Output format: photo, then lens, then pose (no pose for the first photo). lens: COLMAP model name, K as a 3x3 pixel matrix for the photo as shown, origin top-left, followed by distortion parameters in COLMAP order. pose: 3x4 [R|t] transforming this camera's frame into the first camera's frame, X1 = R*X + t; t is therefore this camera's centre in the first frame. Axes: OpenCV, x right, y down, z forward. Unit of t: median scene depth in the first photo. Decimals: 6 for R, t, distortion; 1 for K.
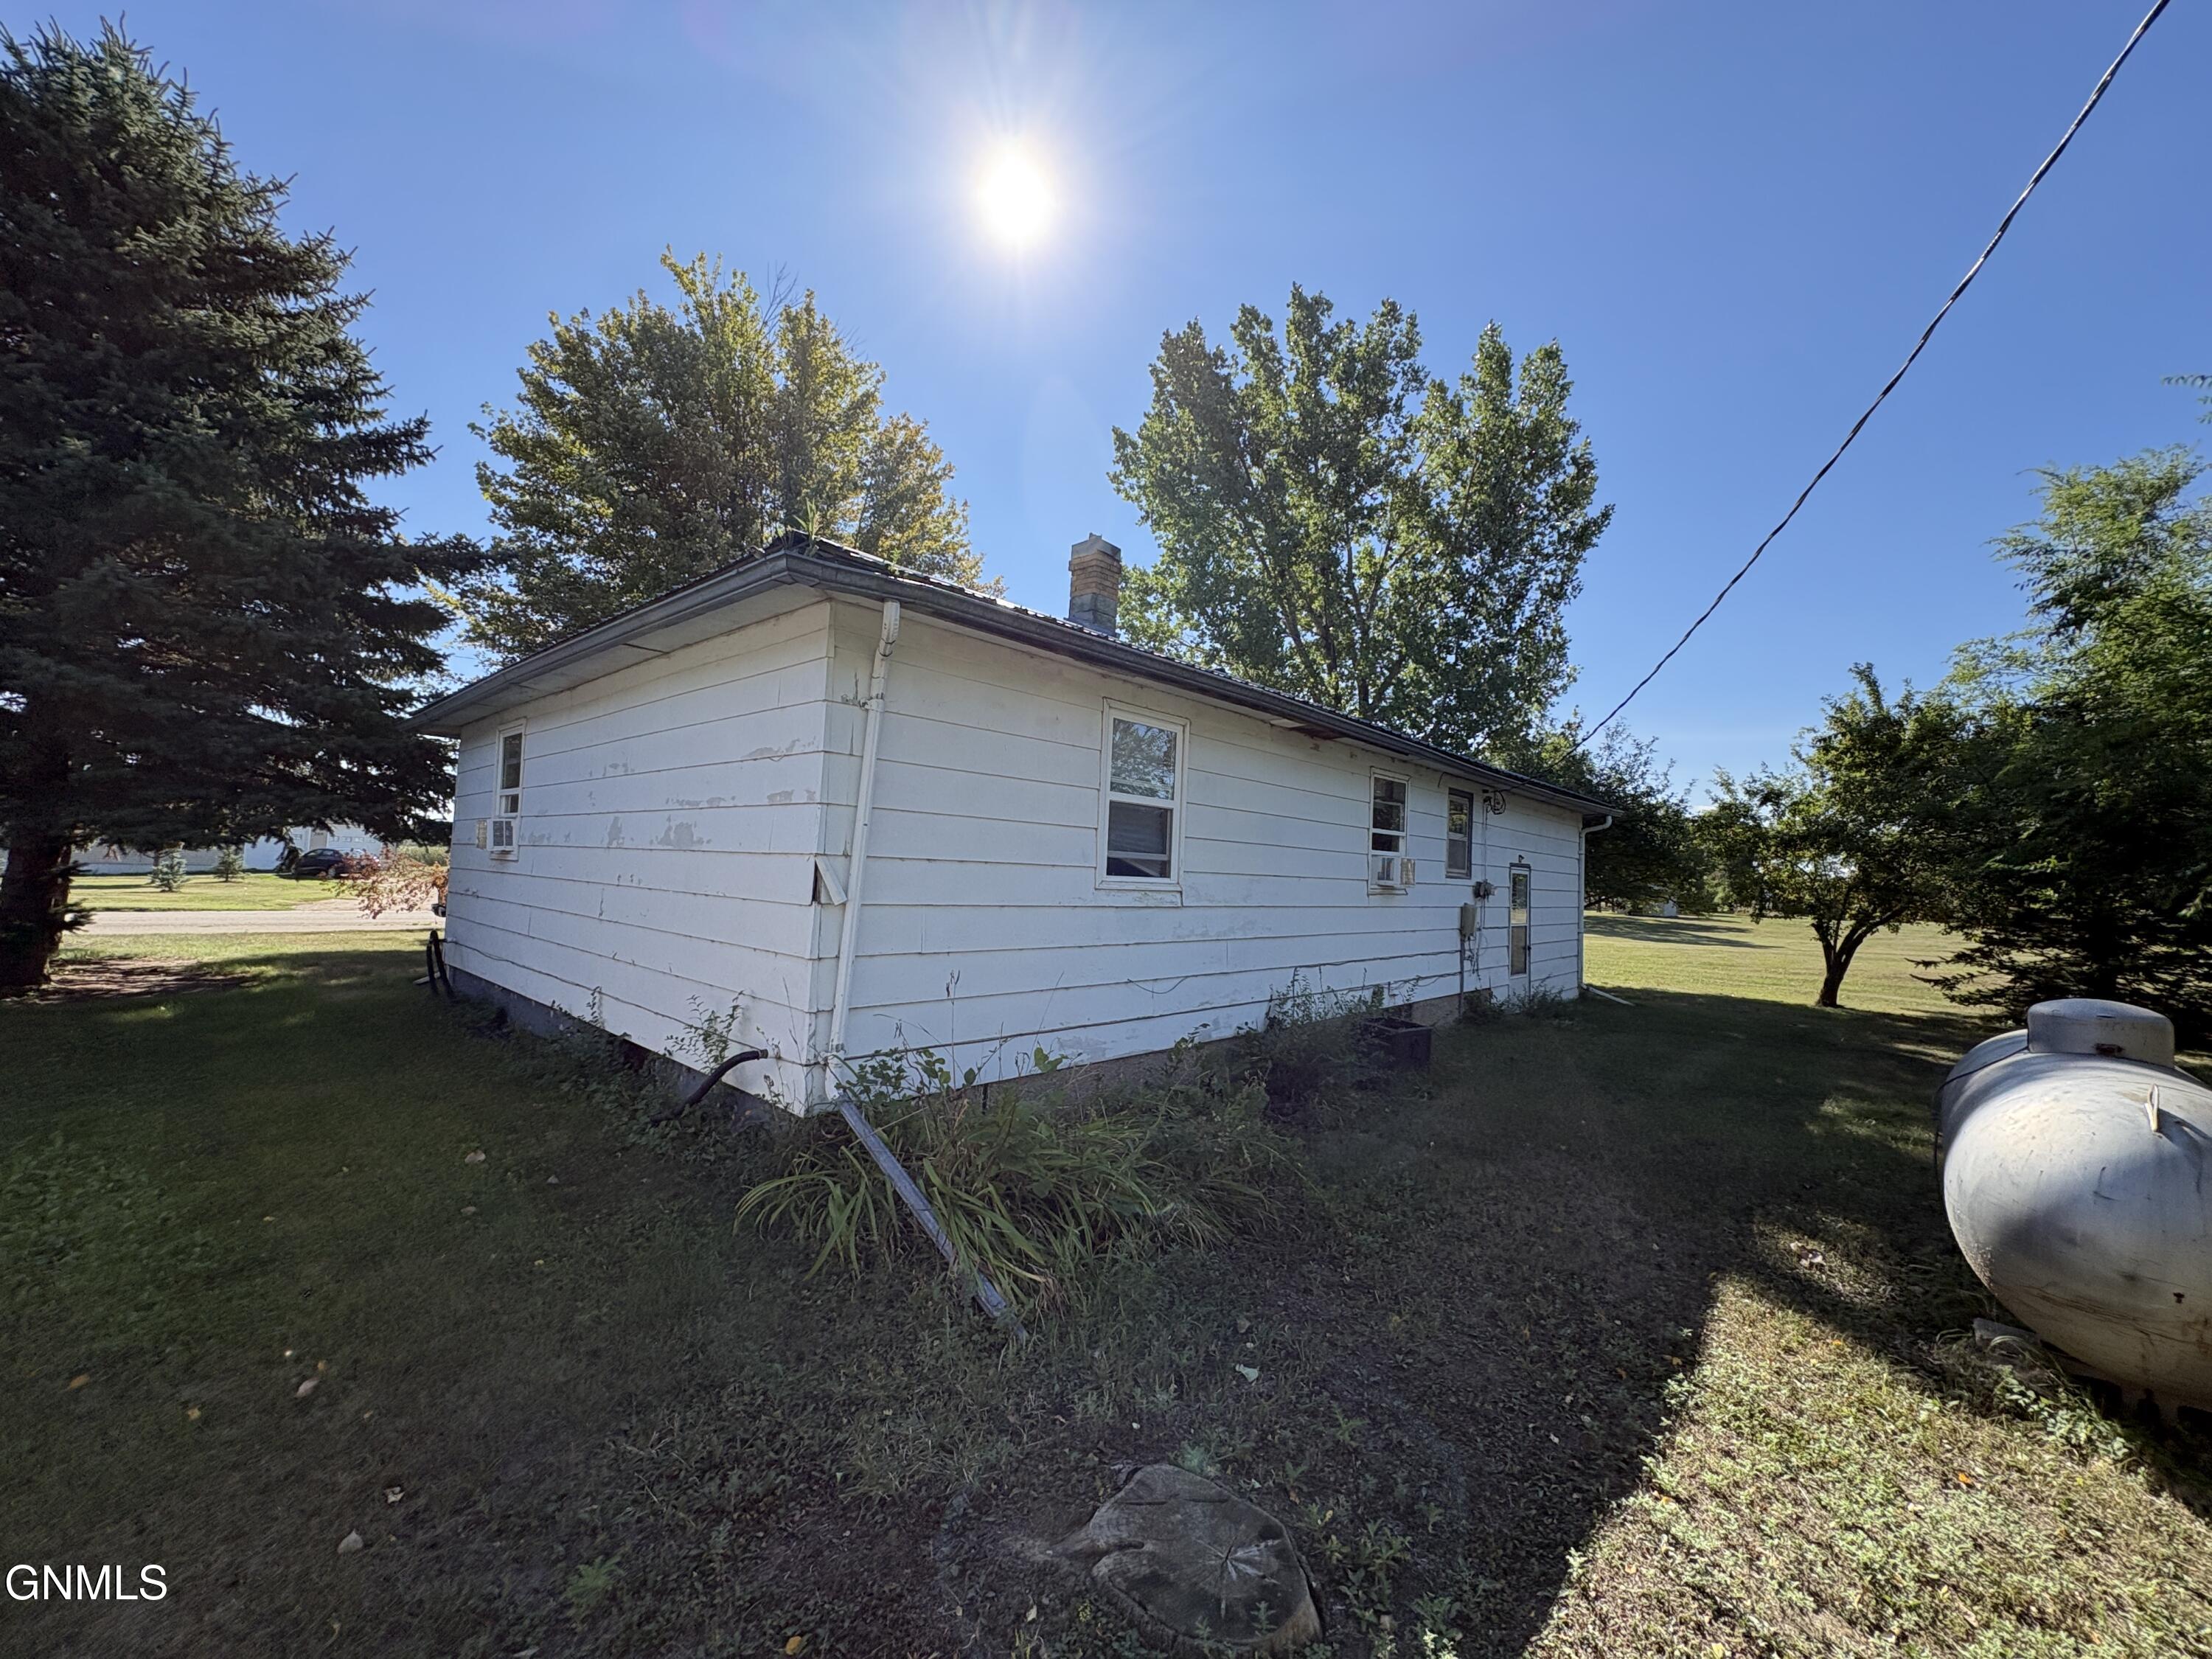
lens RADIAL K [[887.1, 0, 1106.0], [0, 887.1, 829.5], [0, 0, 1]] dist [0.001322, 0.000270]
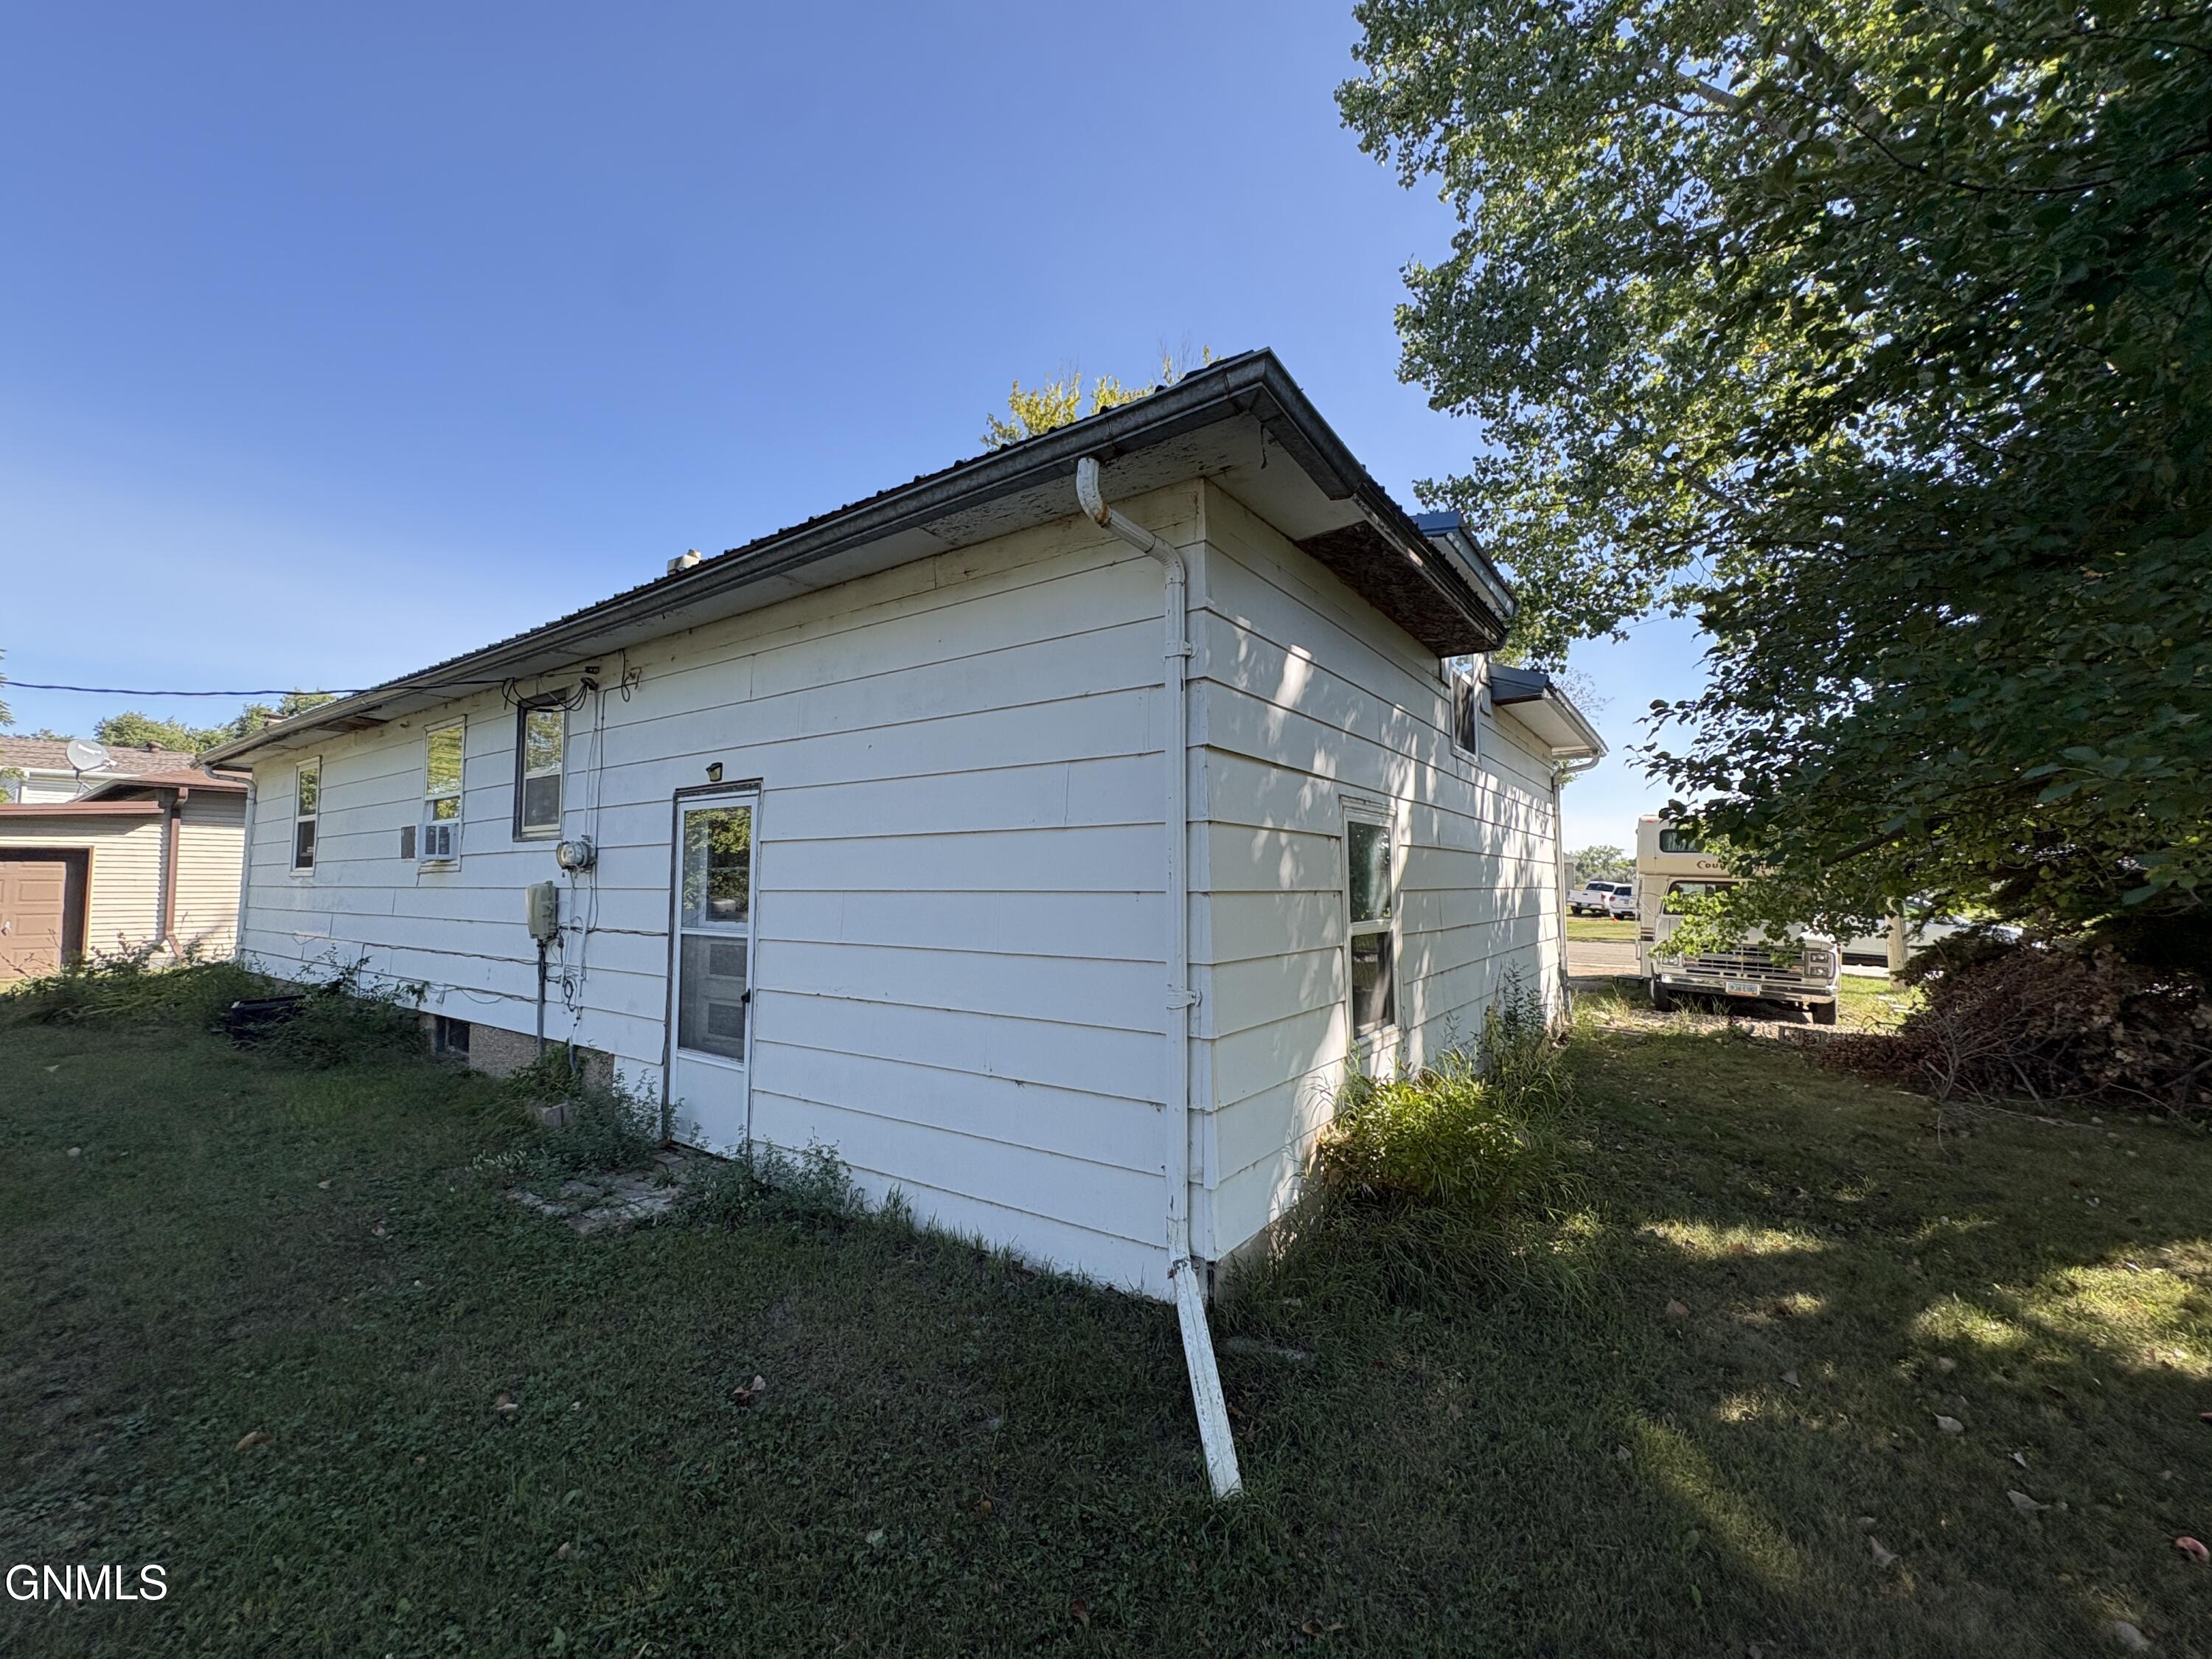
lens RADIAL K [[887.1, 0, 1106.0], [0, 887.1, 829.5], [0, 0, 1]] dist [0.001322, 0.000270]
pose [[0.115763, -0.103300, -0.987891, 1.673905], [0.051994, 0.993844, -0.097830, 0.204250], [0.991915, -0.040039, 0.120421, 2.122208]]
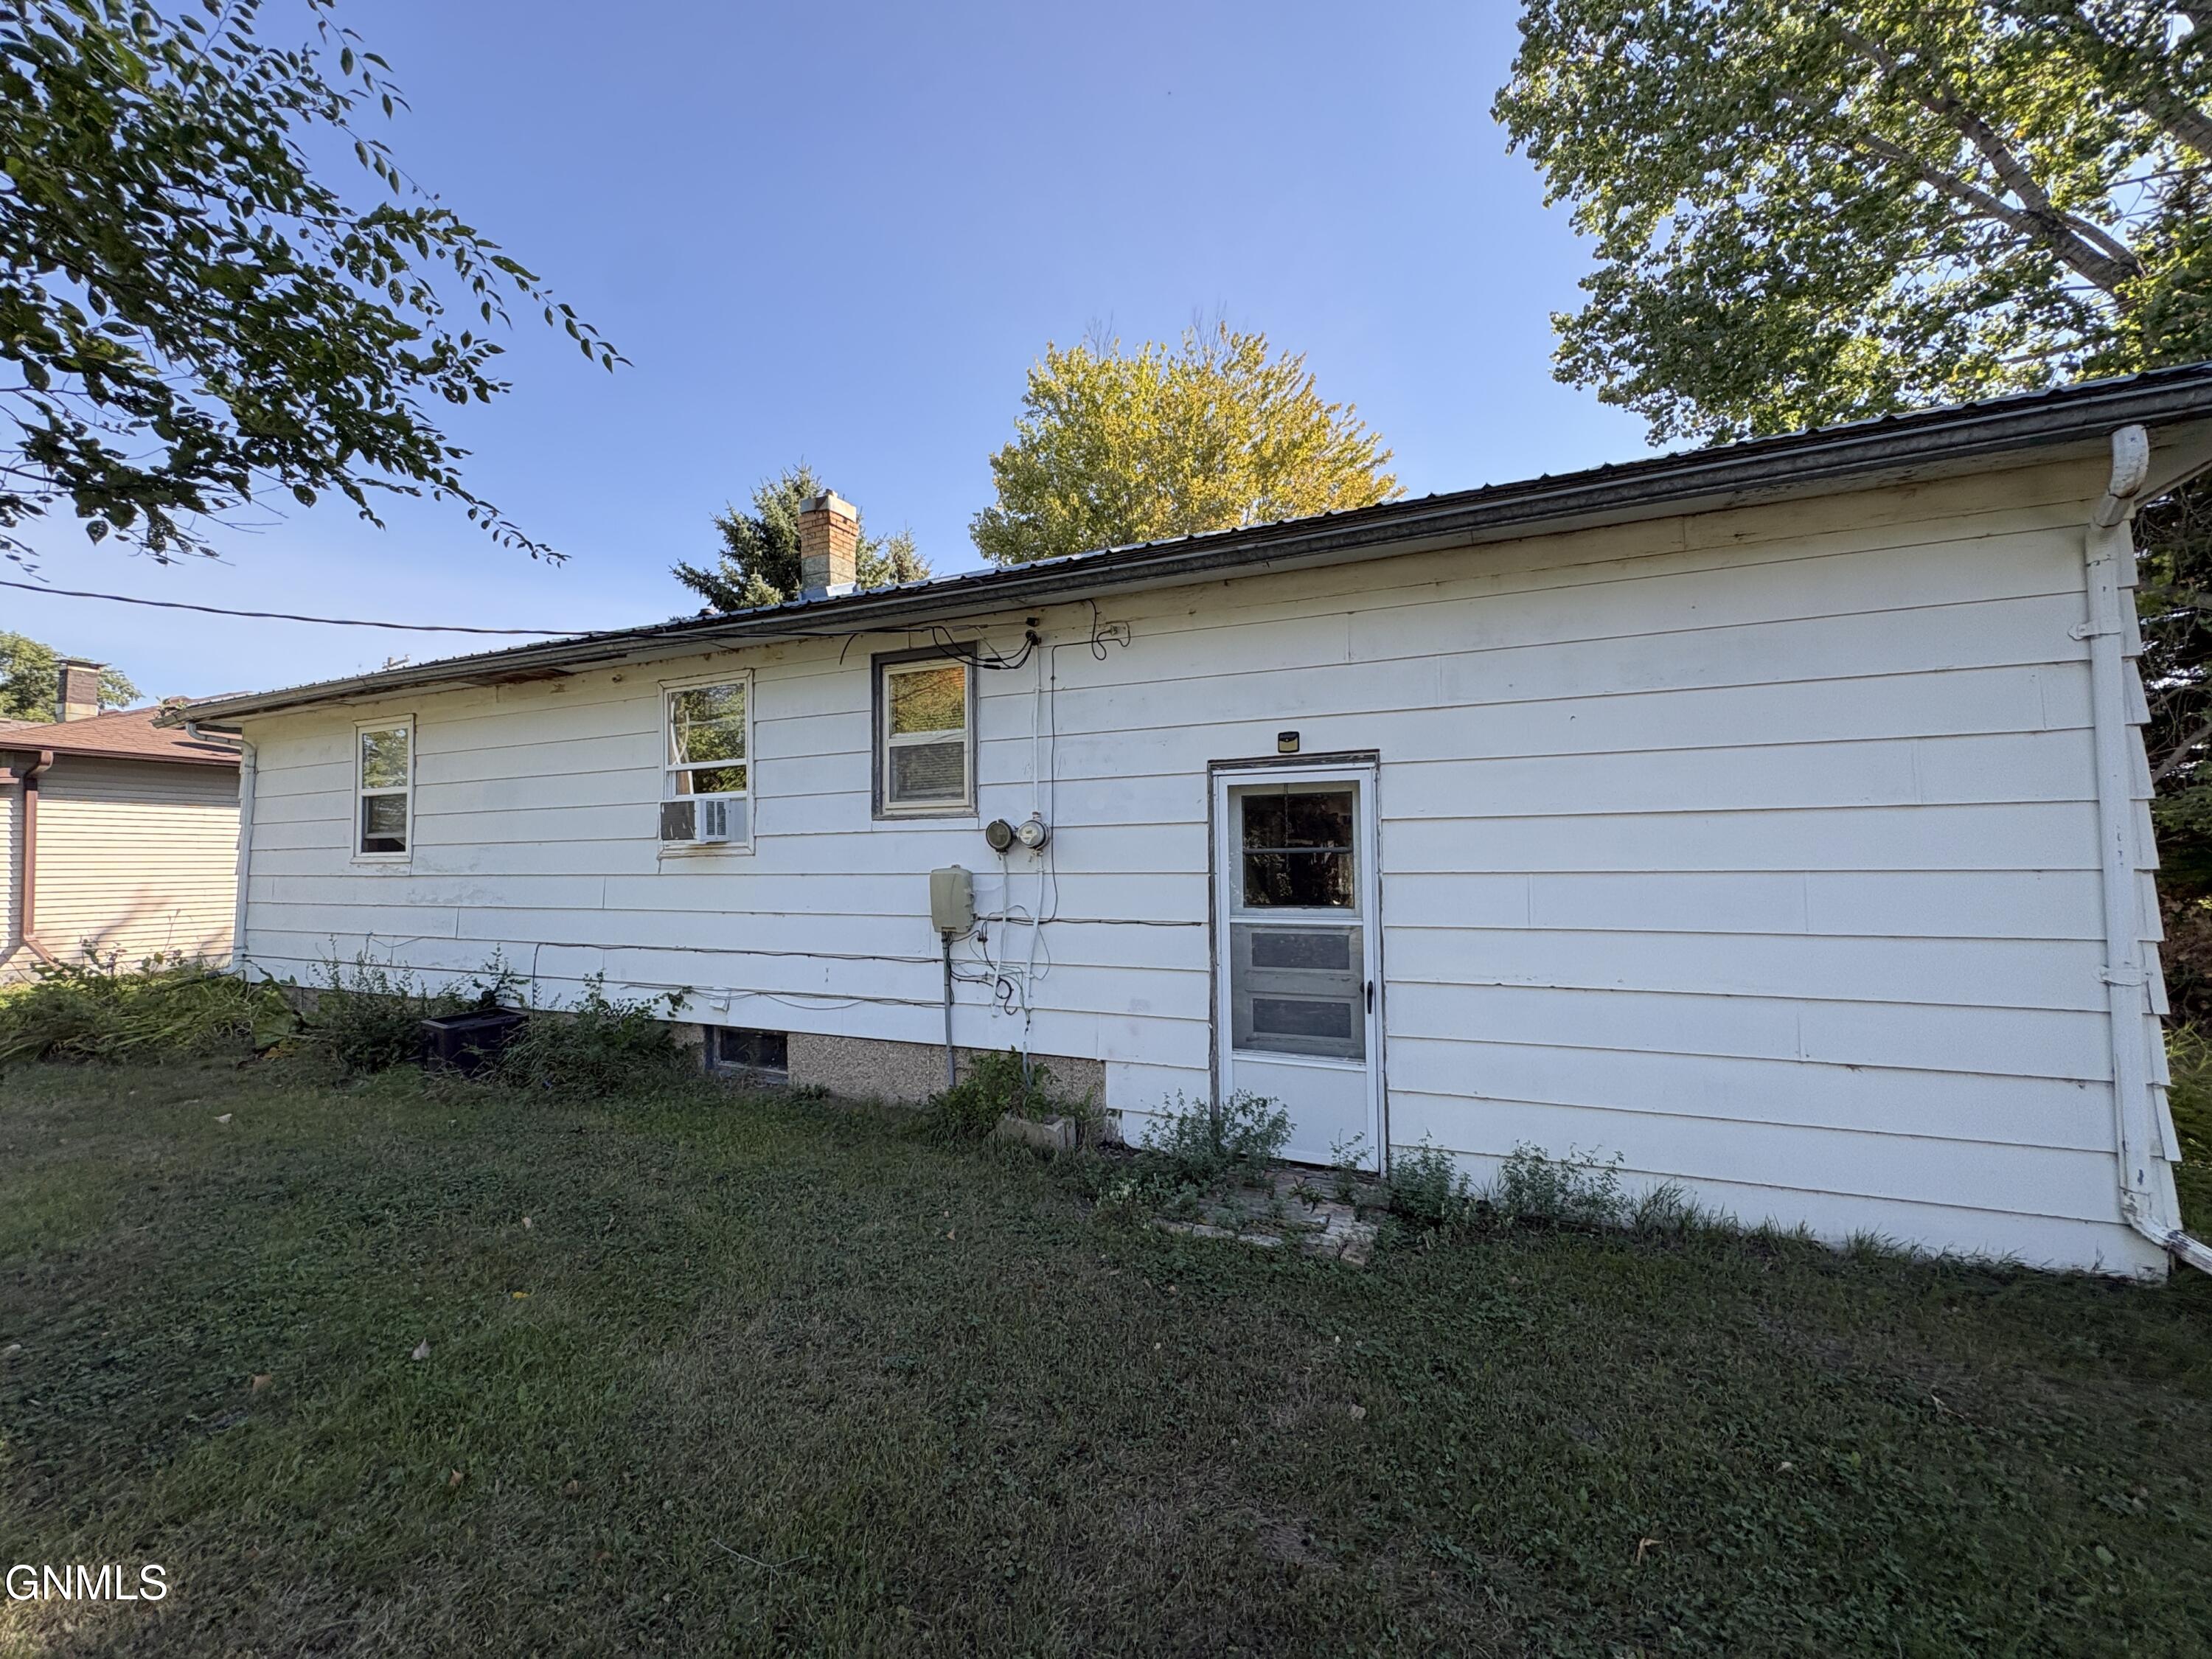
lens RADIAL K [[887.1, 0, 1106.0], [0, 887.1, 829.5], [0, 0, 1]] dist [0.001322, 0.000270]
pose [[0.304408, -0.082477, -0.948964, 1.486414], [0.066187, 0.995668, -0.065304, 0.165322], [0.950240, -0.042930, 0.308548, 1.527109]]
